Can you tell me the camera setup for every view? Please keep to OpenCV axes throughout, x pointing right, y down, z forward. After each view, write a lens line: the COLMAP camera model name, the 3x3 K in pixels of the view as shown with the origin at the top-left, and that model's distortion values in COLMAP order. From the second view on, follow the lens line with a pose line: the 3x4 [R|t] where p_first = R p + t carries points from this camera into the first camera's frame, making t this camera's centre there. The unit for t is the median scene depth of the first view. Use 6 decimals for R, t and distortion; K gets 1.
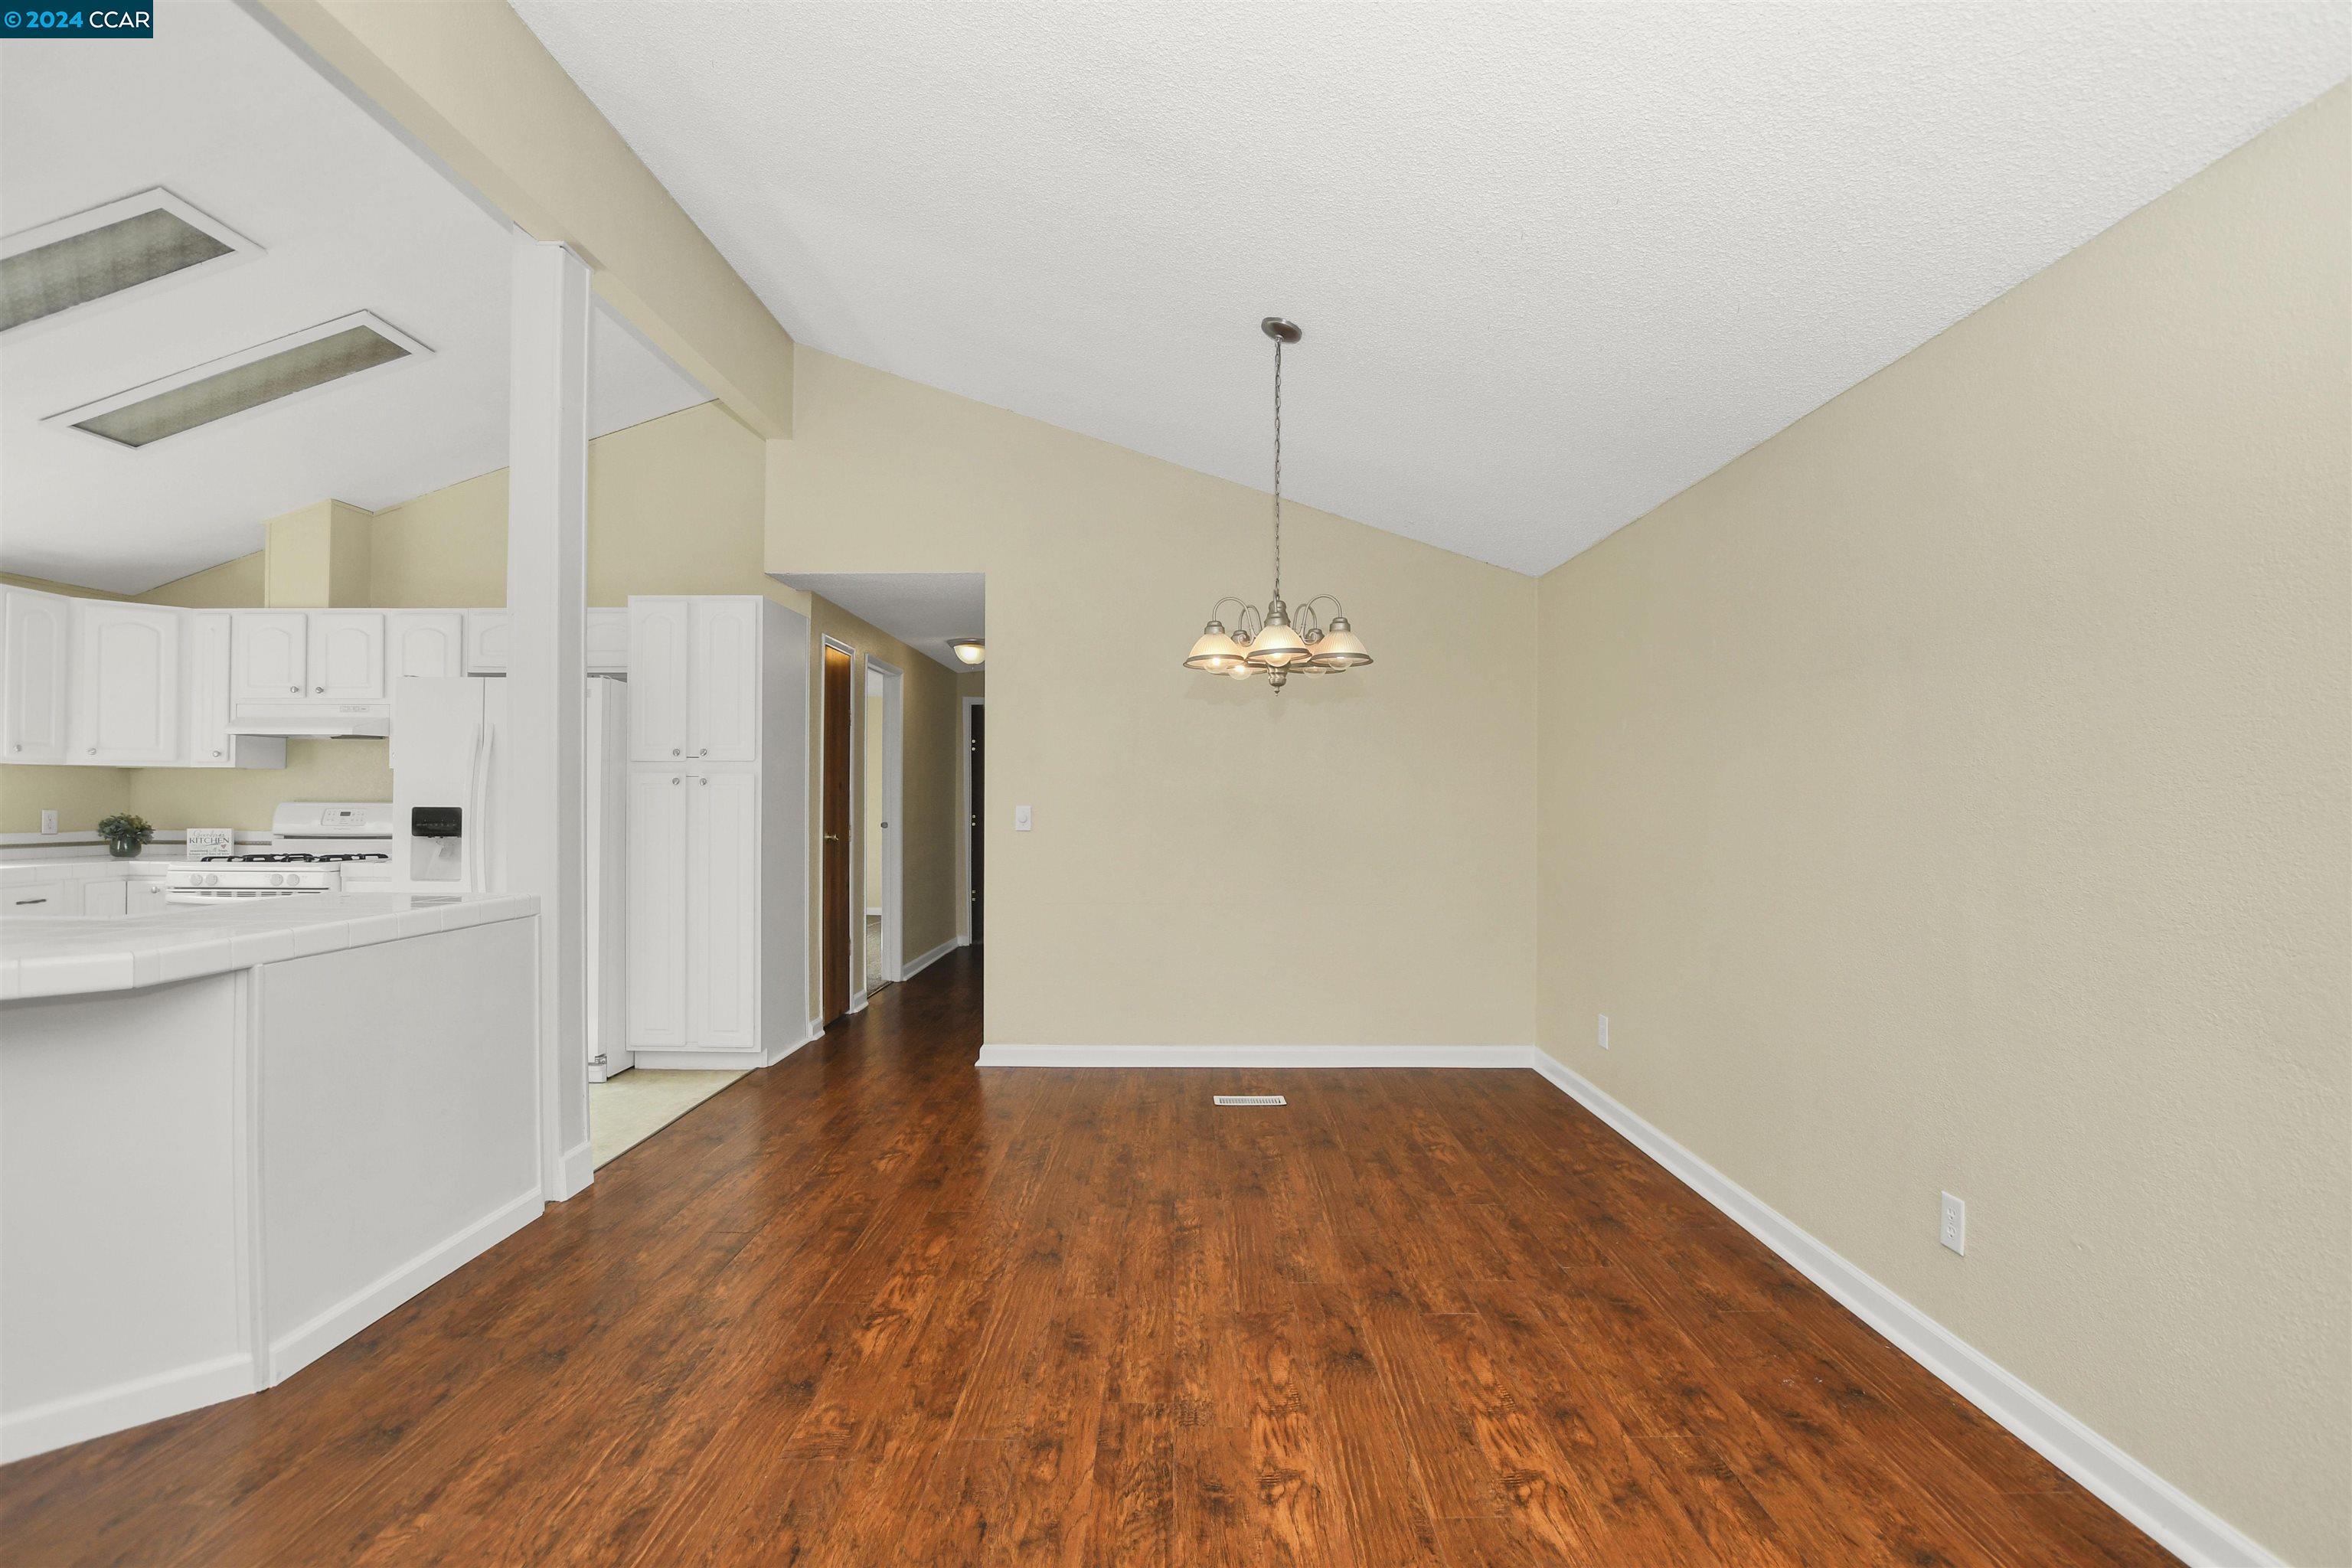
lens RADIAL K [[1116.9, 0, 1180.1], [0, 1116.9, 776.4], [0, 0, 1]] dist [-0.017012, 0.000069]
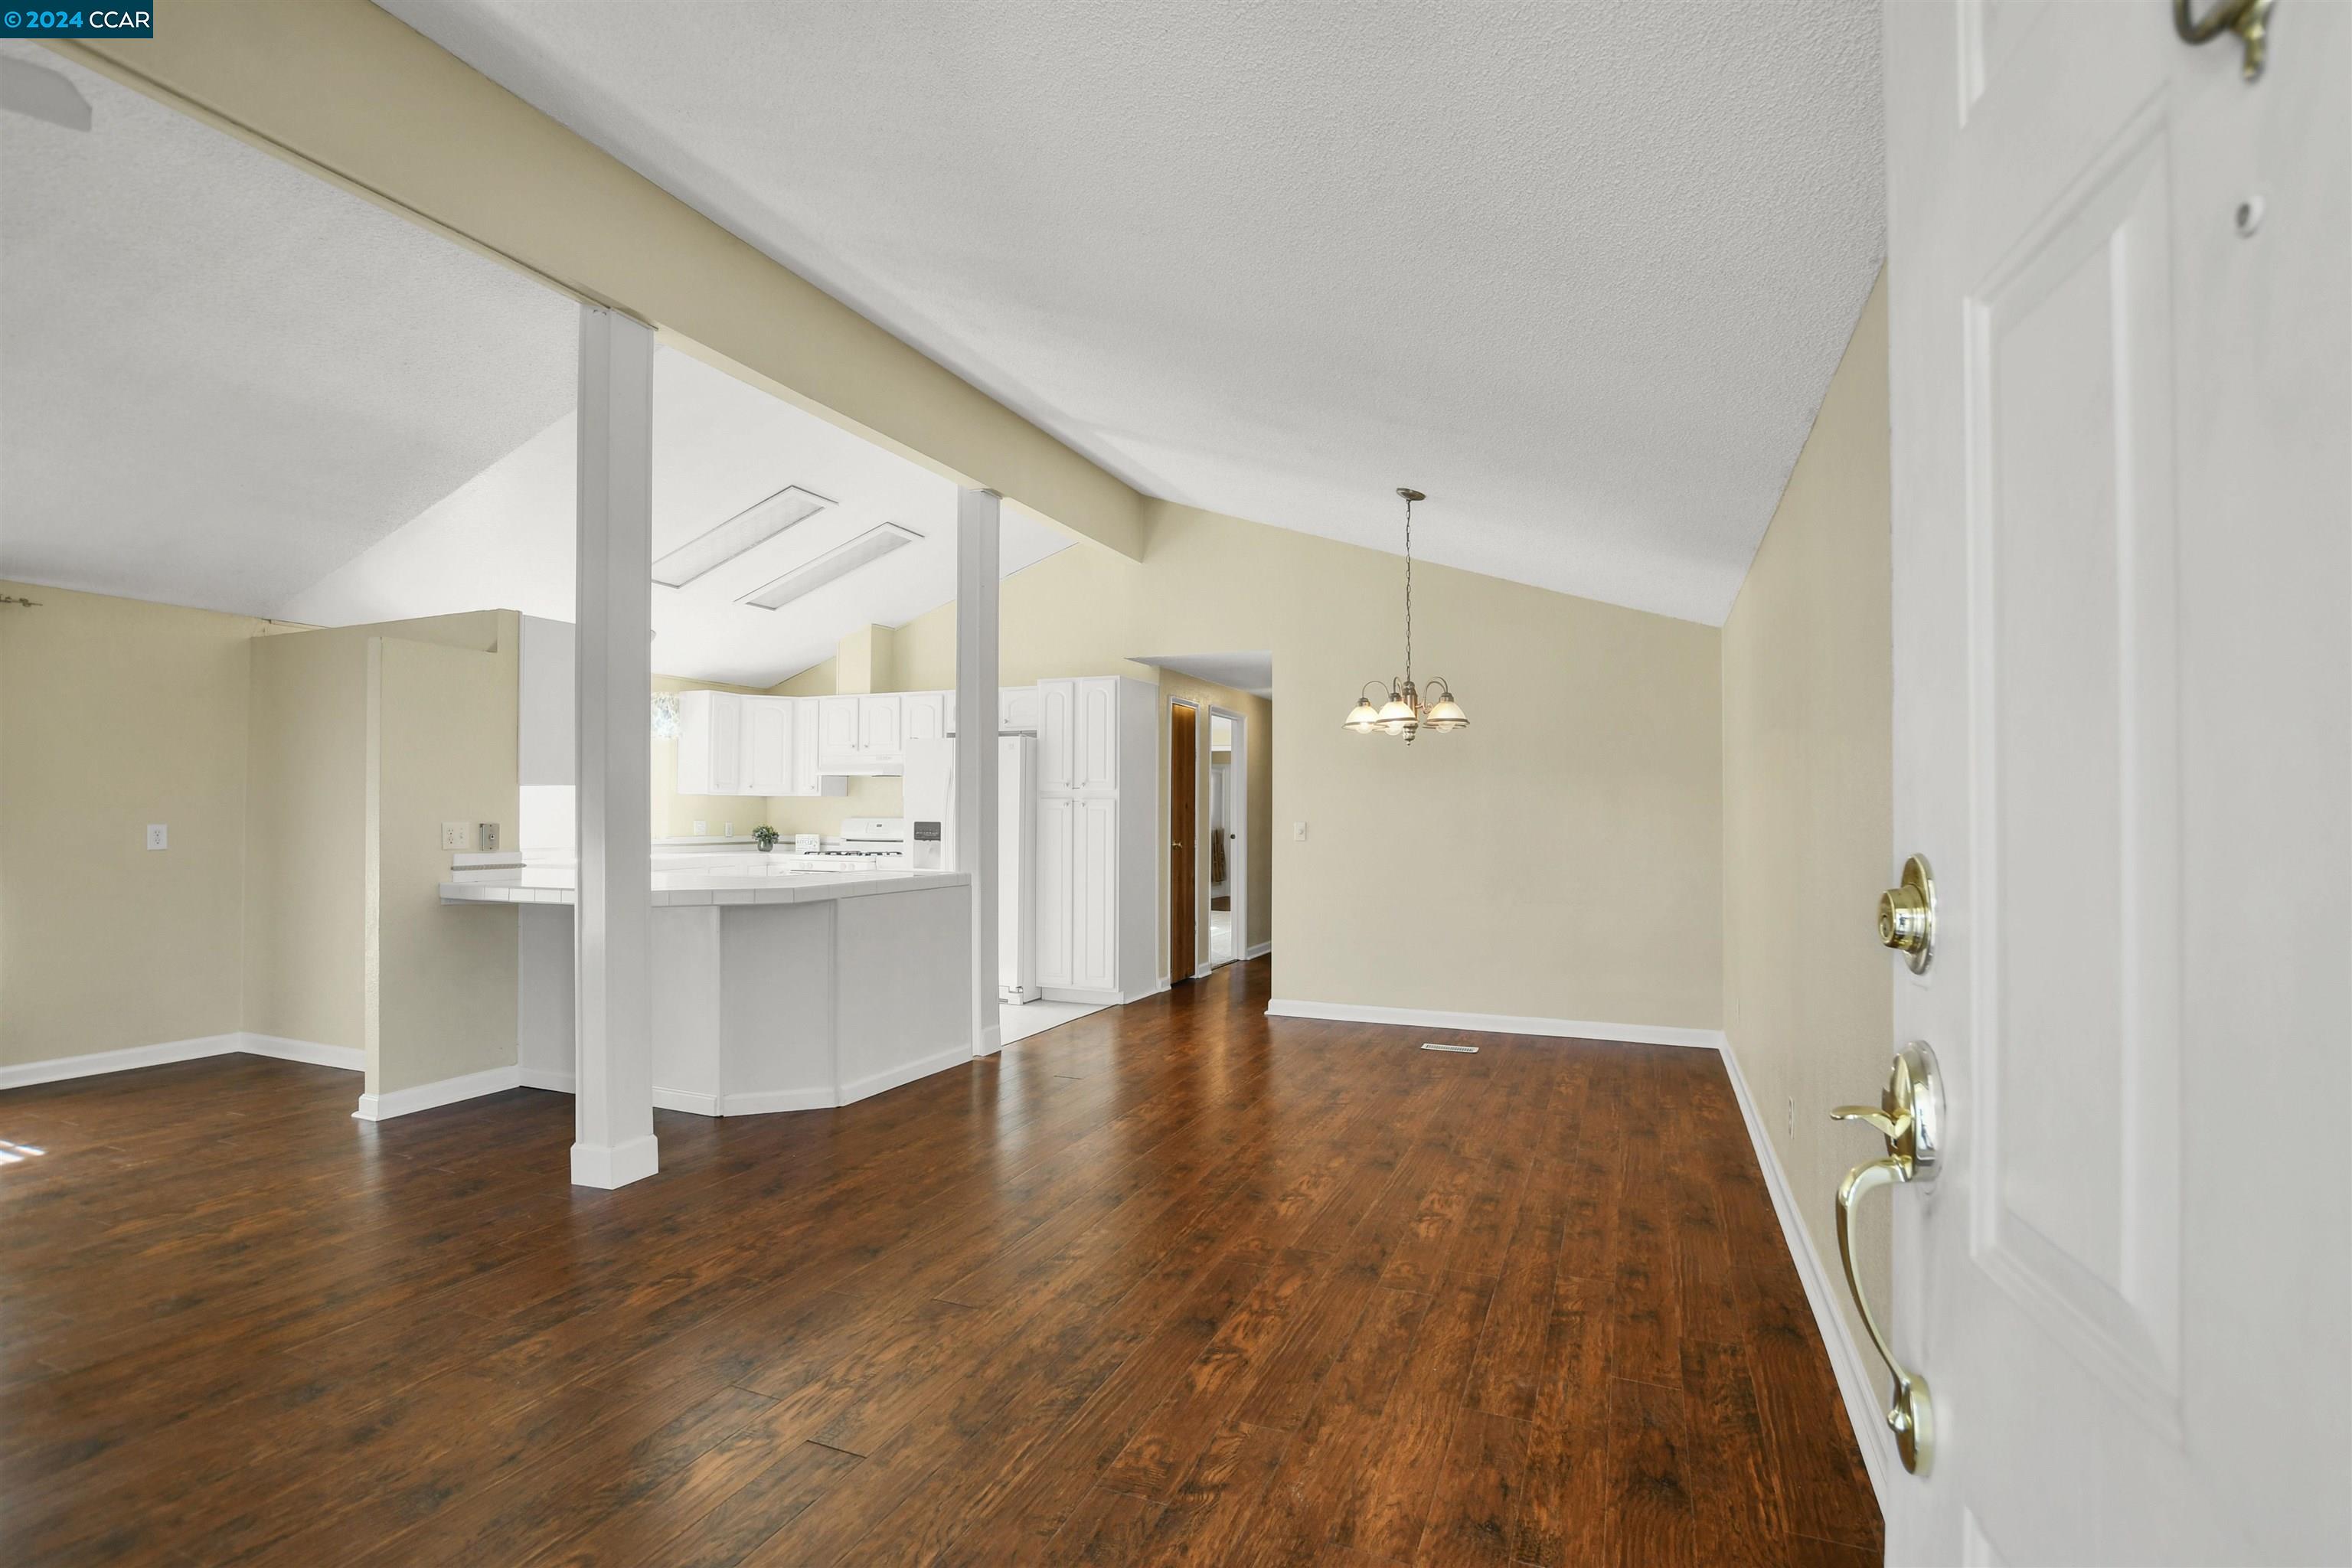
lens RADIAL K [[1095.1, 0, 1170.0], [0, 1095.1, 797.2], [0, 0, 1]] dist [-0.026652, 0.000949]
pose [[0.923340, -0.003318, -0.383969, 0.259210], [0.004934, 0.999983, 0.003223, -0.010823], [0.383952, -0.004870, 0.923340, -0.318615]]
